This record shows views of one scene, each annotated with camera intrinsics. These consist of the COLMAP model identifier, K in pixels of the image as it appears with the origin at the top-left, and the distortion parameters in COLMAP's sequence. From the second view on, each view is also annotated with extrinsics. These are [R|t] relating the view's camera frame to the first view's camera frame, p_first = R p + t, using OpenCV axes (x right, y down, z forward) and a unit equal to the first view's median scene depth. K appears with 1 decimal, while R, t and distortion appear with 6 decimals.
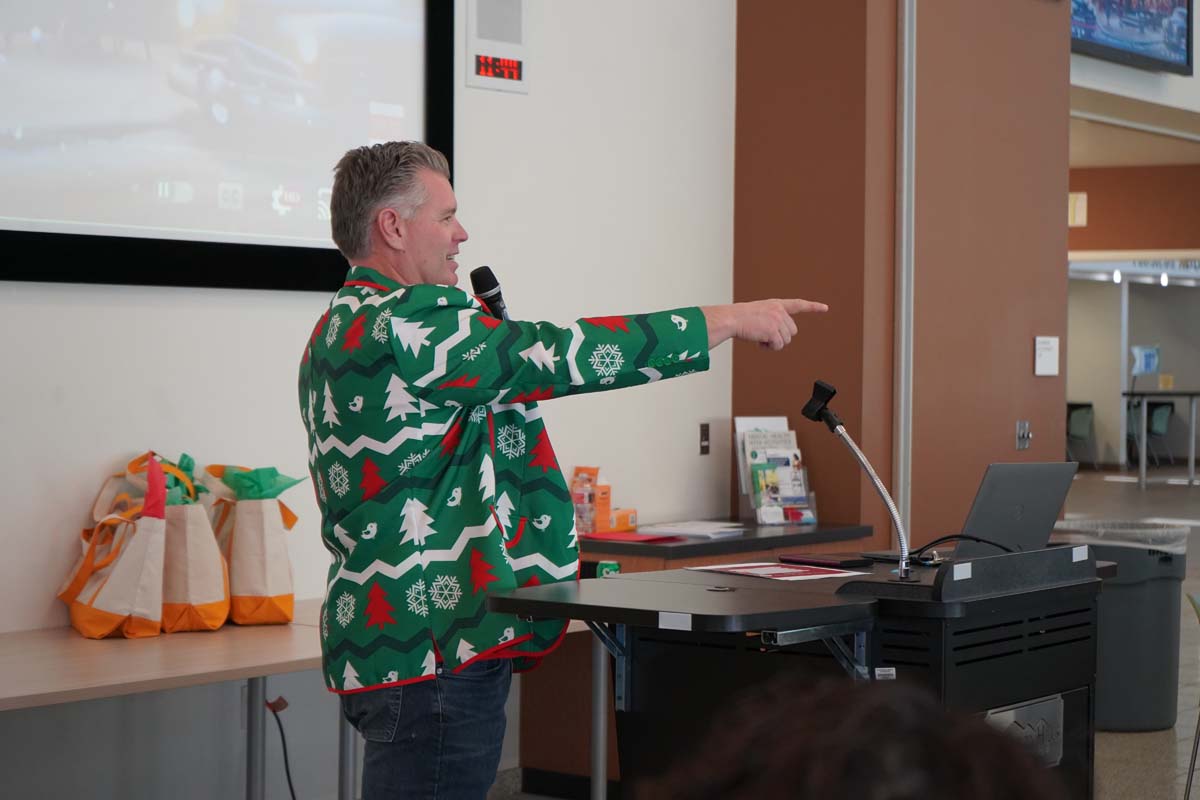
lens RADIAL K [[2483.3, 0, 612.1], [0, 2483.3, 350.4], [0, 0, 1]] dist [-0.083690, 0.000000]
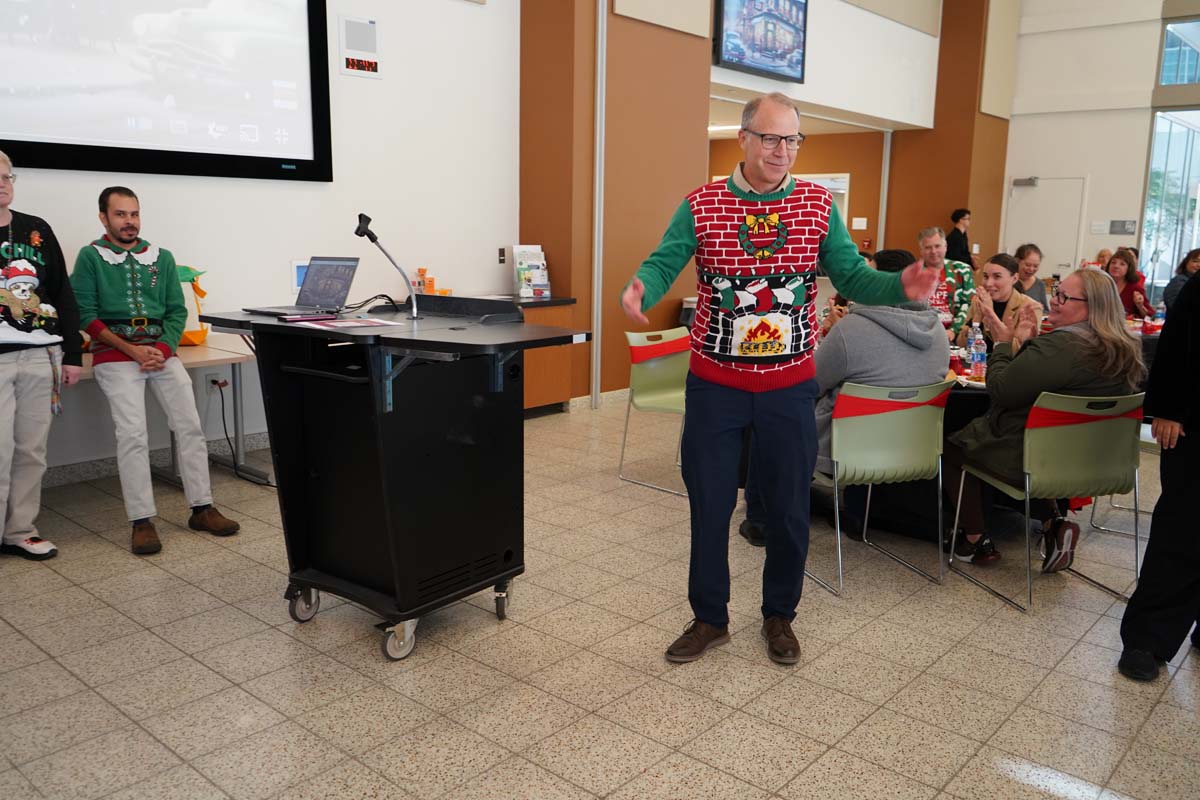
lens RADIAL K [[956.3, 0, 603.1], [0, 956.3, 398.3], [0, 0, 1]] dist [-0.017023, 0.010723]
pose [[0.995554, 0.018733, -0.092316, 0.241278], [-0.002246, 0.984469, 0.175544, 0.015145], [0.094171, -0.174556, 0.980134, 0.245437]]
